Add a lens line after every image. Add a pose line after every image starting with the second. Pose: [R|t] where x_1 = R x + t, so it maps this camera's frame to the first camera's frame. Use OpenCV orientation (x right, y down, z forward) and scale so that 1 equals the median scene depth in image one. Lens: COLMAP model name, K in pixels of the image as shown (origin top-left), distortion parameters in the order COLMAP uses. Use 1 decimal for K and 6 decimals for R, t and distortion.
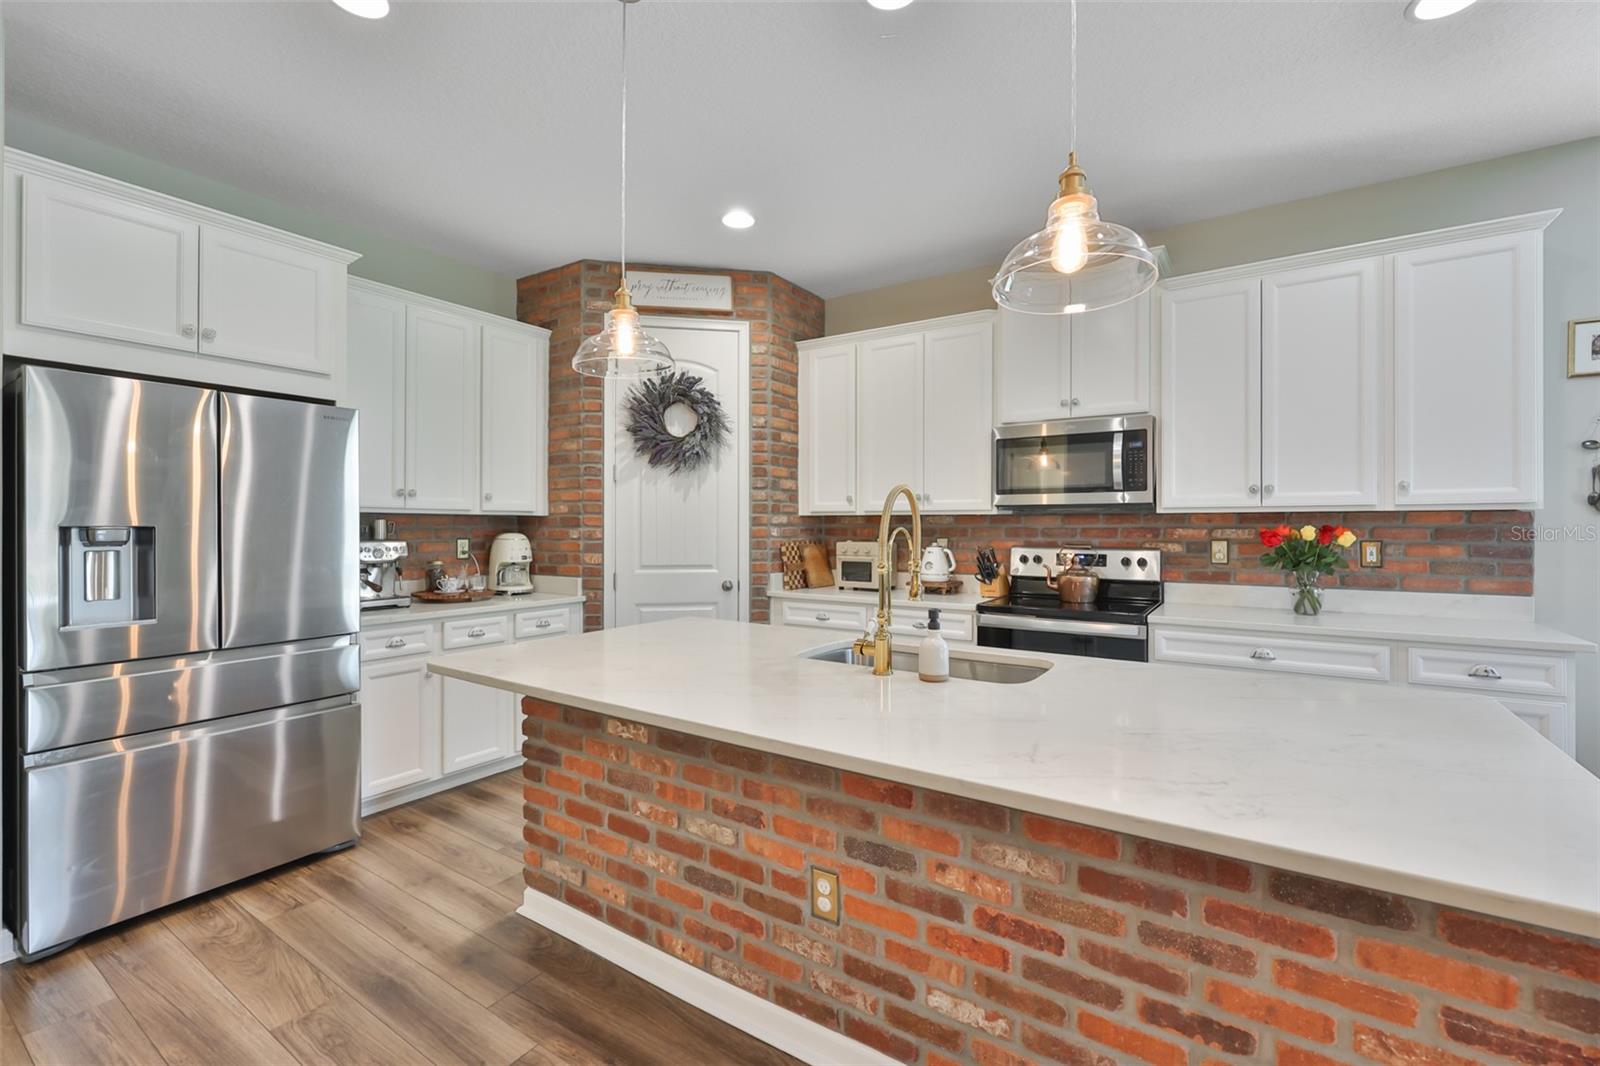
lens RADIAL K [[679.2, 0, 807.7], [0, 679.2, 528.2], [0, 0, 1]] dist [-0.001791, -0.000438]
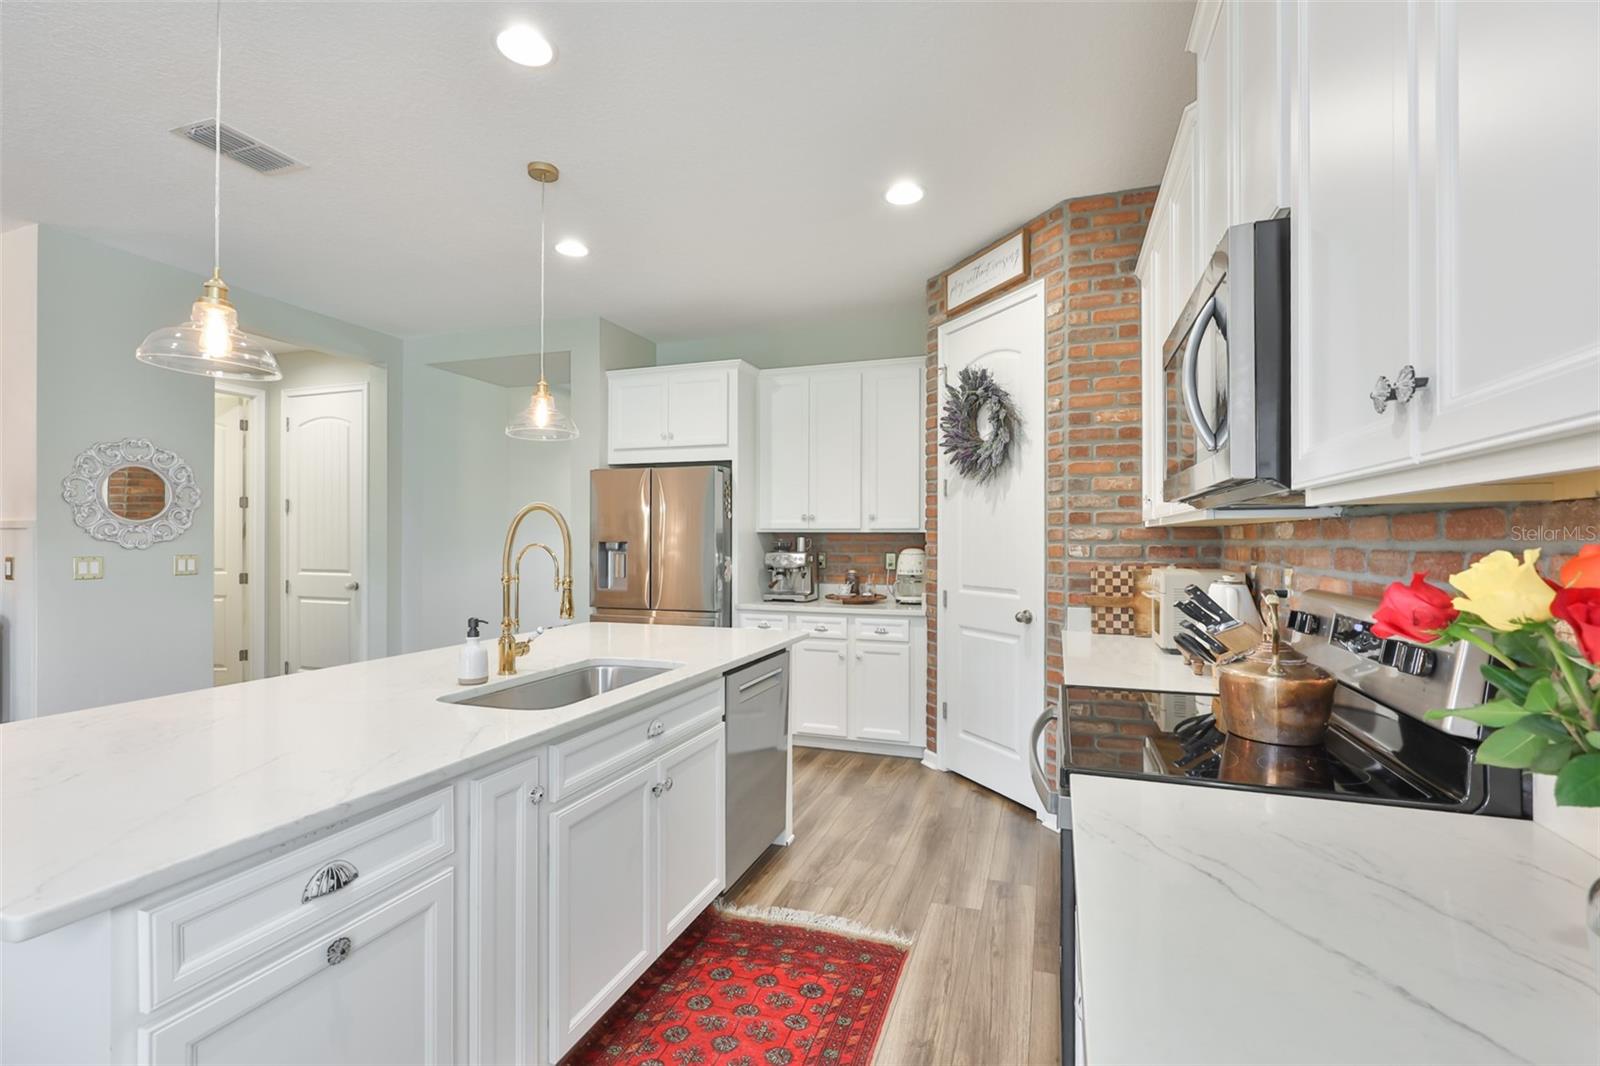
lens RADIAL K [[690.8, 0, 821.8], [0, 690.8, 543.8], [0, 0, 1]] dist [-0.004515, 0.001794]
pose [[0.265956, 0.003889, -0.963977, 0.627186], [-0.003019, 0.999990, 0.003201, -0.003623], [0.963981, 0.002058, 0.265965, 0.569745]]
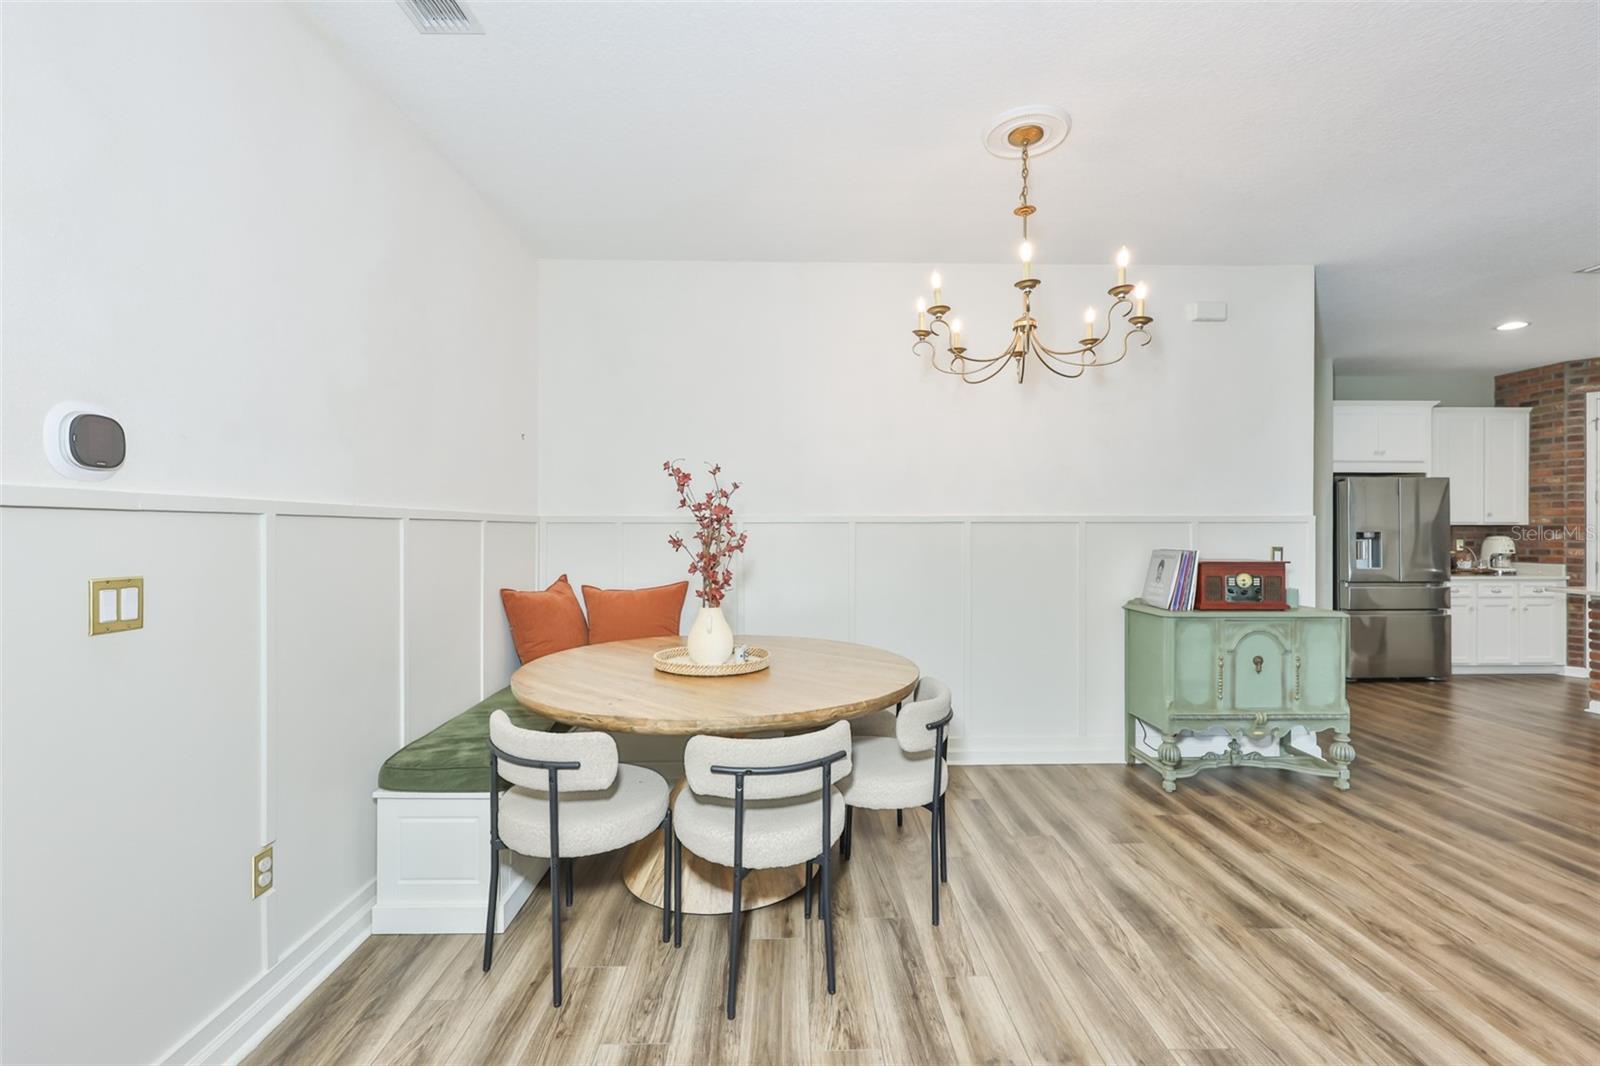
lens RADIAL K [[679.2, 0, 807.7], [0, 679.2, 532.7], [0, 0, 1]] dist [-0.001791, -0.000438]
pose [[0.570585, -0.000929, -0.821238, -0.047368], [0.001325, 0.999999, -0.000210, -0.001626], [0.821237, -0.000968, 0.570586, -1.327510]]
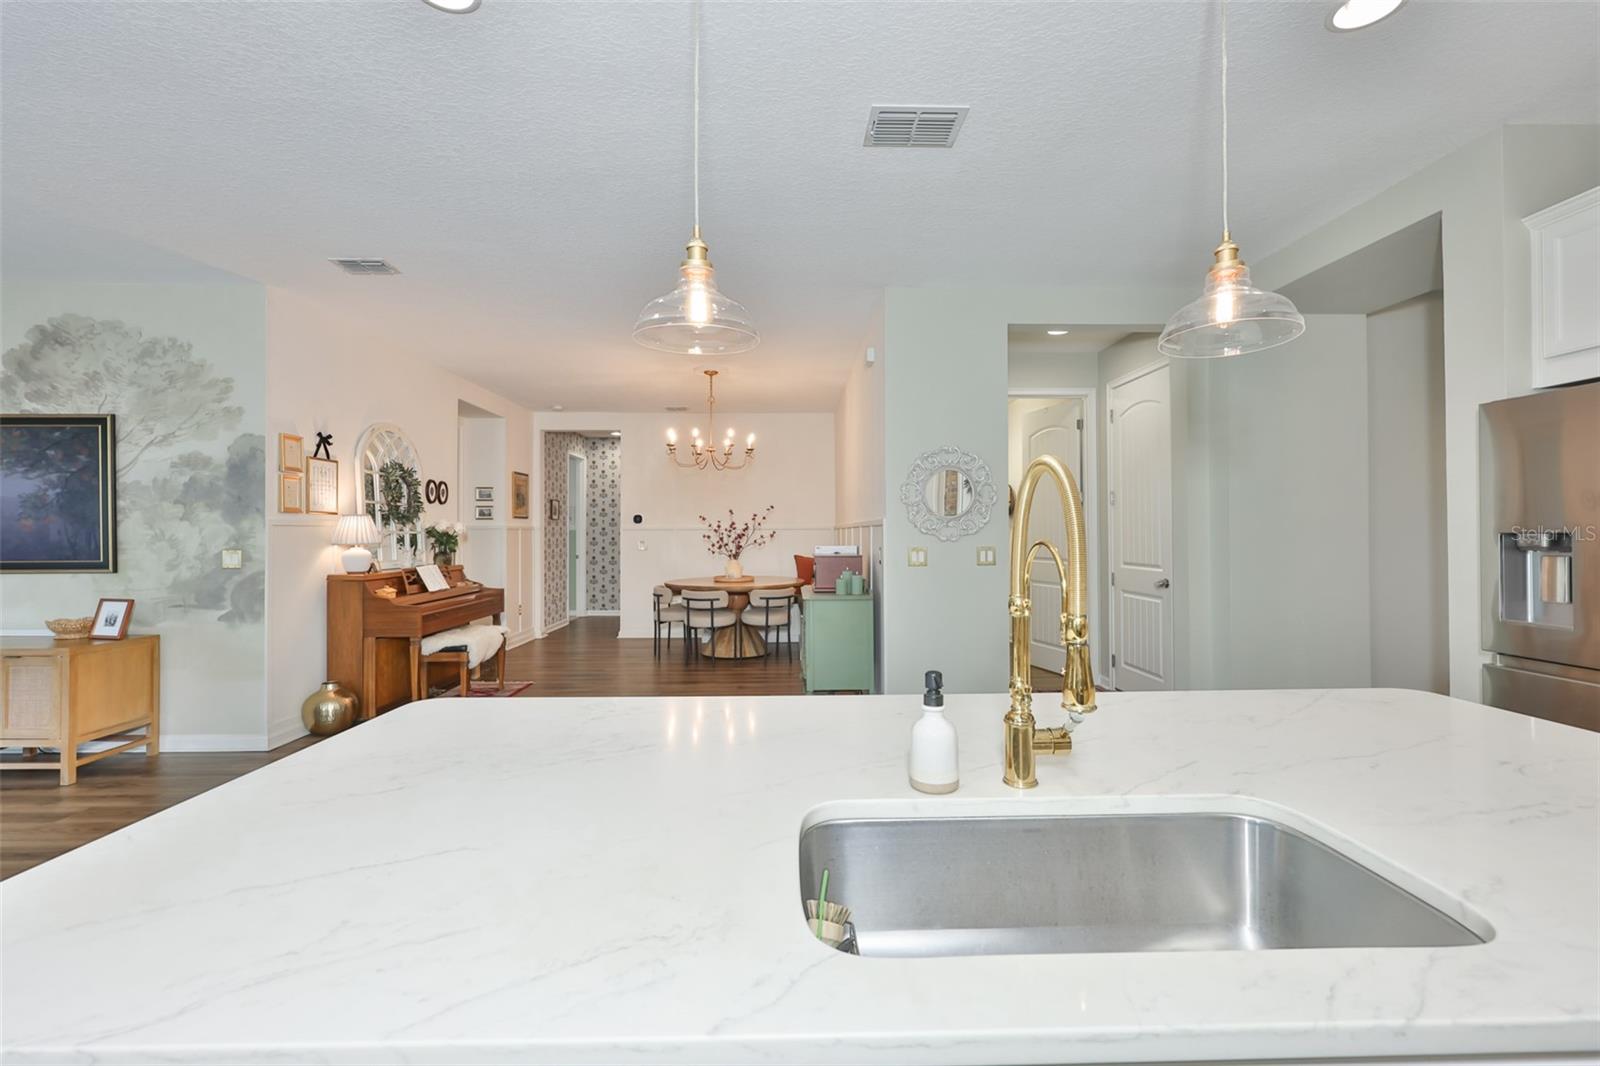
lens RADIAL K [[679.2, 0, 803.1], [0, 679.2, 526.1], [0, 0, 1]] dist [-0.001791, -0.000438]
pose [[-0.814383, -0.004632, -0.580310, 0.291134], [0.001159, 0.999953, -0.009607, -0.004039], [0.580327, -0.008496, -0.814339, 0.652223]]
